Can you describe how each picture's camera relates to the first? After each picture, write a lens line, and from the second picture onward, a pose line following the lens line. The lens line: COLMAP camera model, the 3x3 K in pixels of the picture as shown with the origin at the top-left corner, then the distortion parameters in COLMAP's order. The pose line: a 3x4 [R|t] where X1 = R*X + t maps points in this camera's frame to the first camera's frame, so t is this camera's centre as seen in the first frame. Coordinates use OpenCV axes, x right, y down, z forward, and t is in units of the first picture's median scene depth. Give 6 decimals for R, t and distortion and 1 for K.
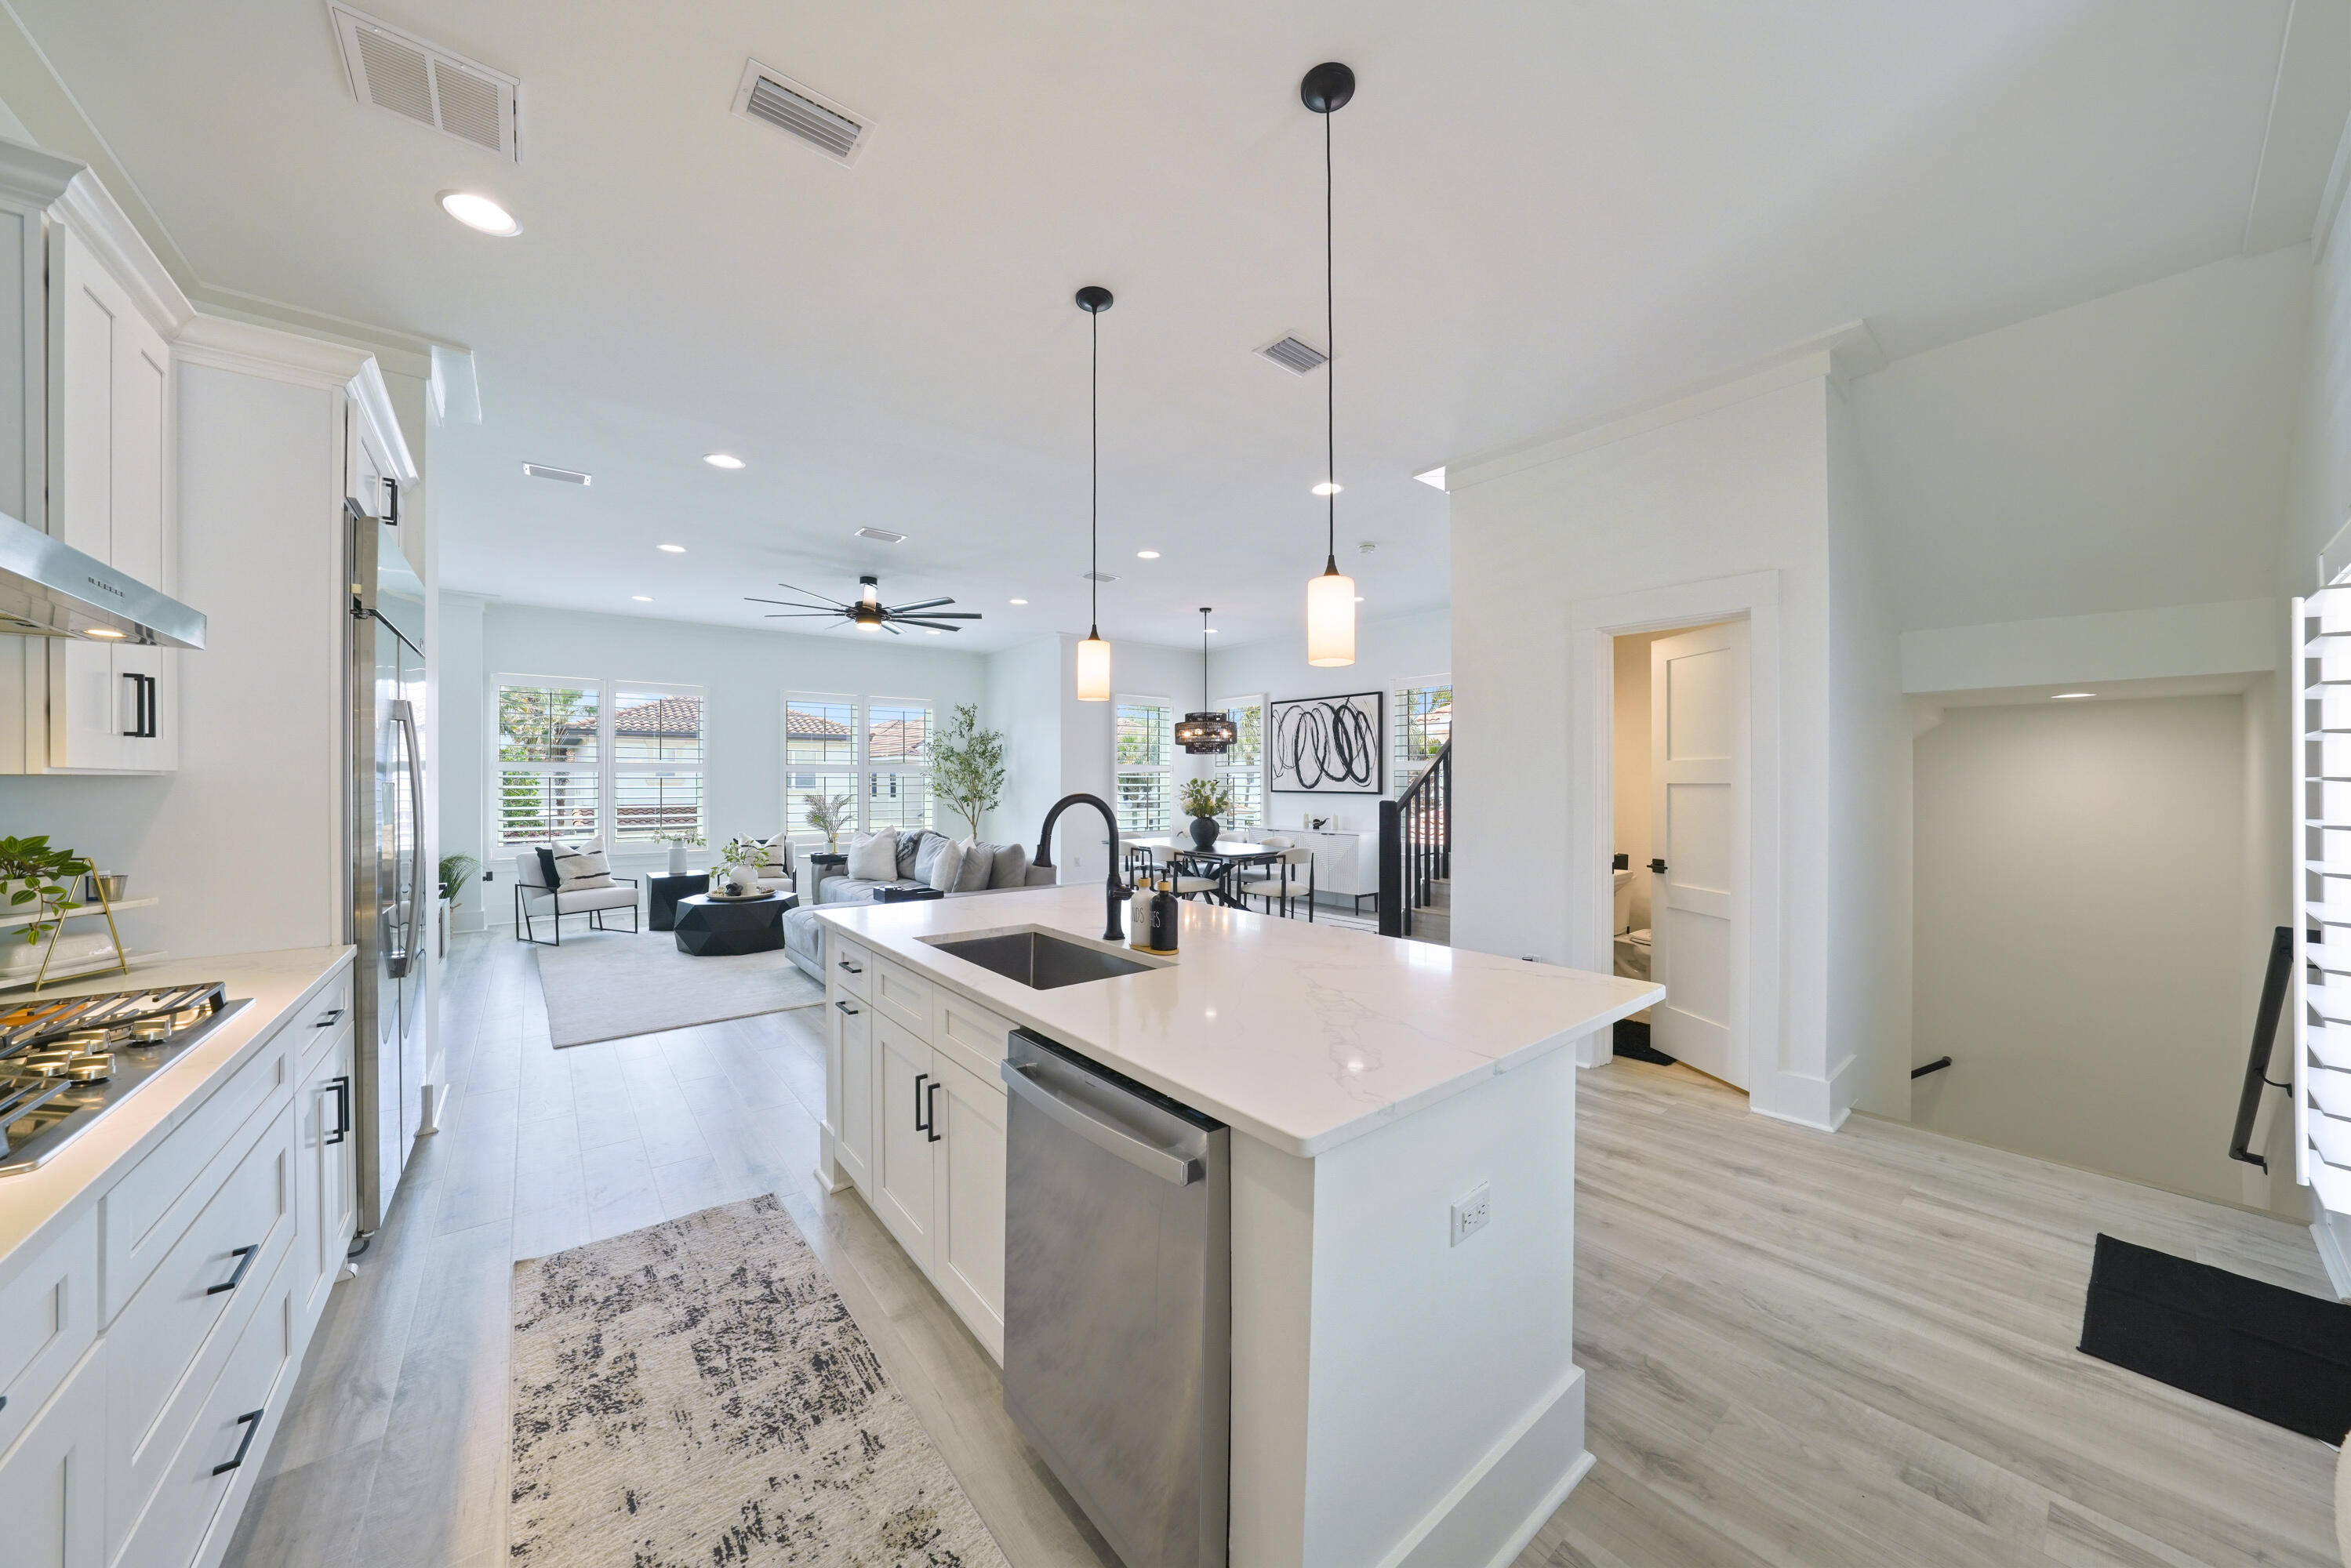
lens RADIAL K [[818.6, 0, 1197.4], [0, 818.6, 781.4], [0, 0, 1]] dist [-0.029793, 0.006413]
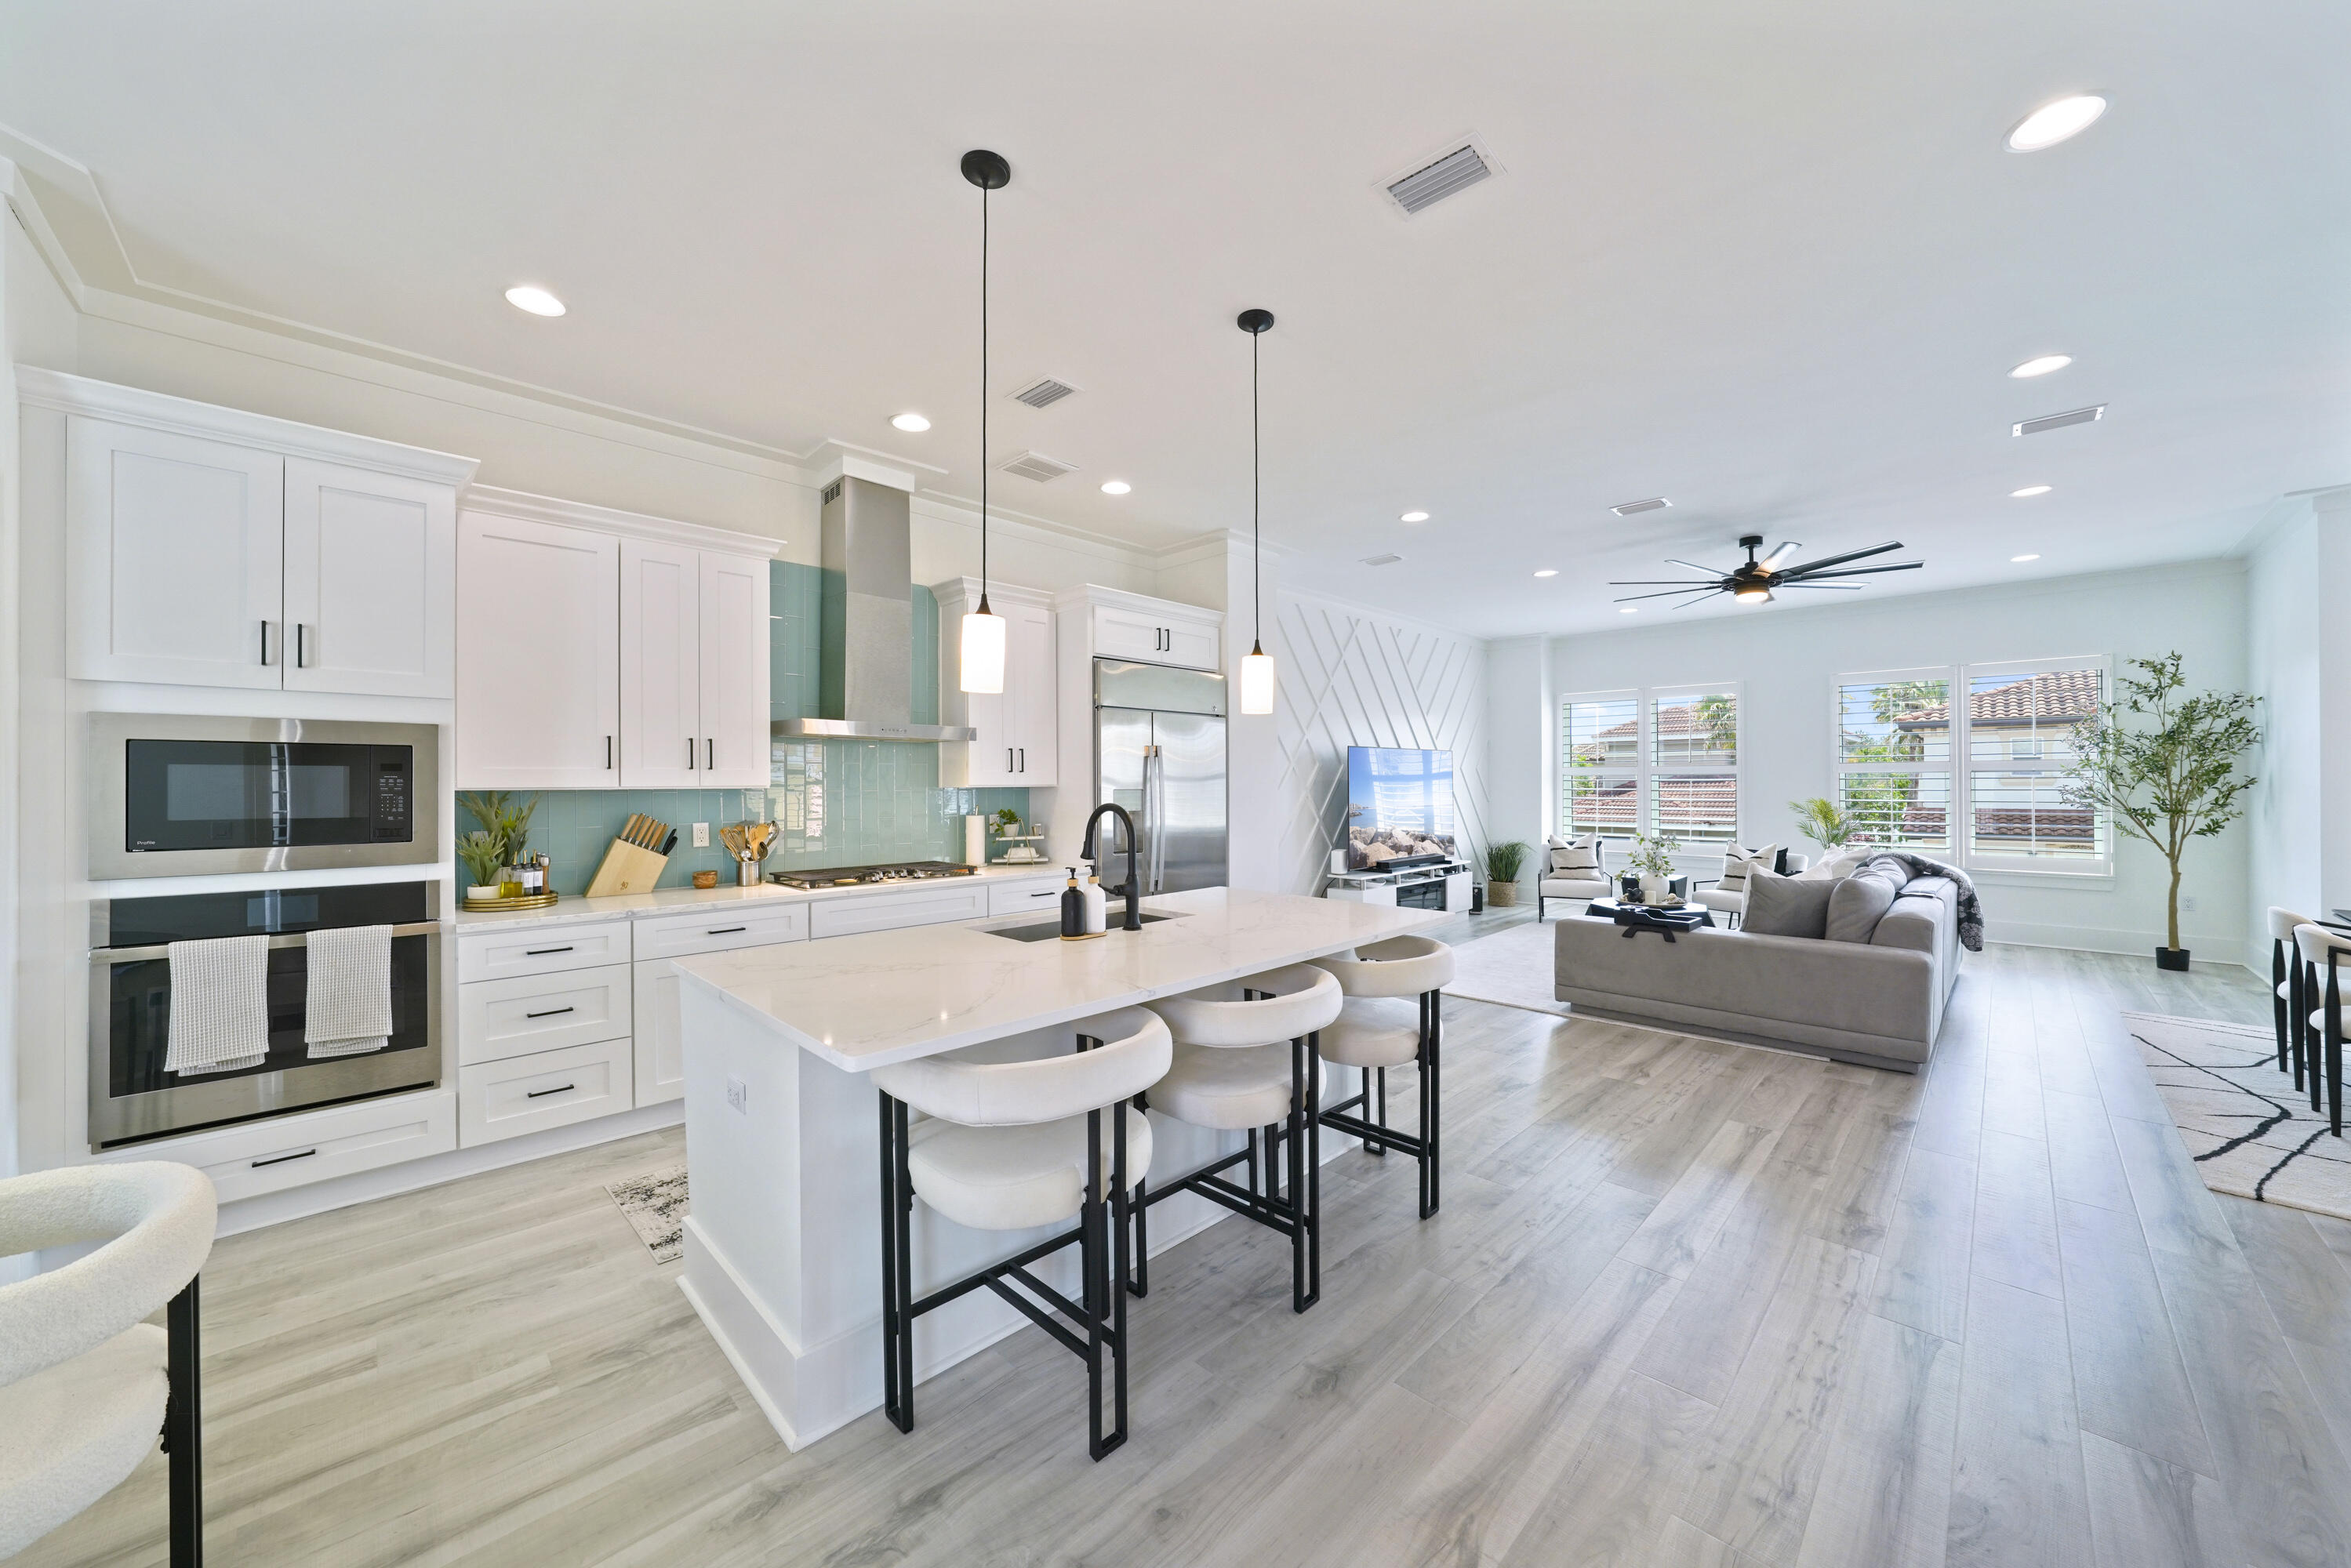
lens RADIAL K [[841.2, 0, 1186.5], [0, 841.2, 781.9], [0, 0, 1]] dist [-0.026820, 0.005885]
pose [[0.097933, -0.003926, -0.995185, 0.543942], [0.004557, 0.999984, -0.003496, -0.004946], [0.995183, -0.004193, 0.097949, 0.473634]]
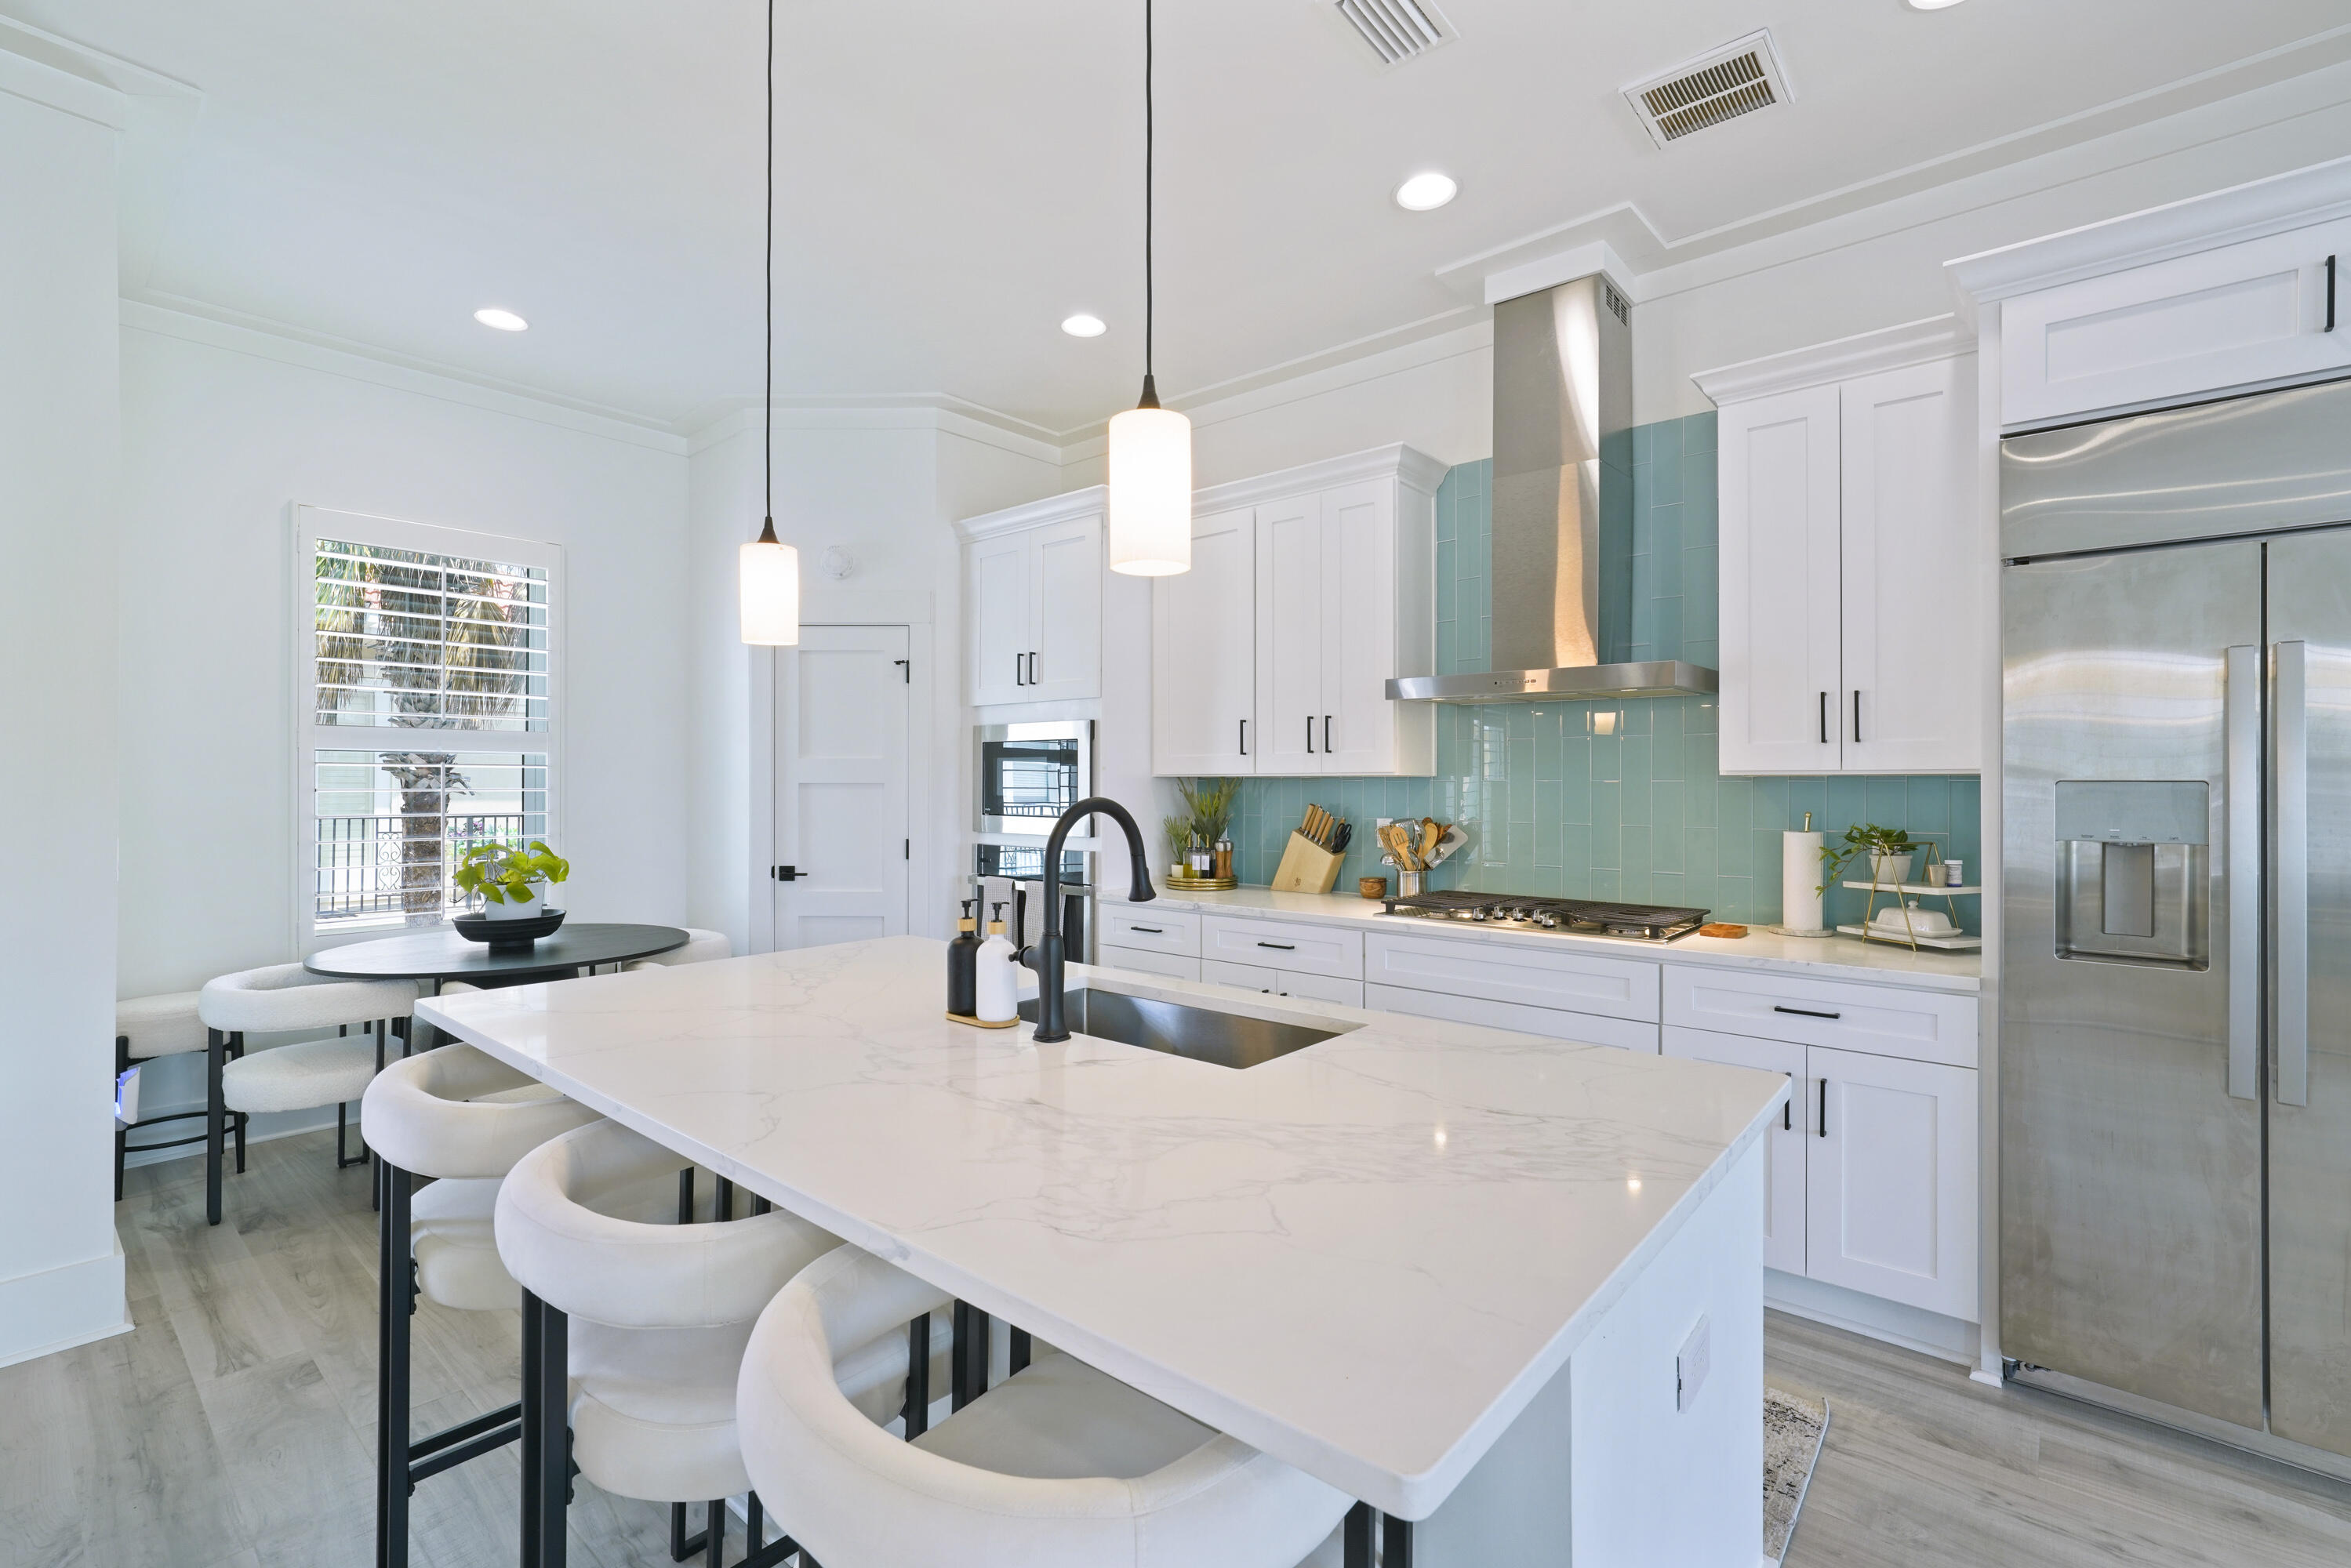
lens RADIAL K [[1034.4, 0, 1179.6], [0, 1034.4, 781.5], [0, 0, 1]] dist [-0.016408, 0.006661]
pose [[-0.986032, -0.002070, -0.166545, -0.032645], [-0.001902, 0.999998, -0.001170, 0.002204], [0.166547, -0.000836, -0.986033, 0.877206]]
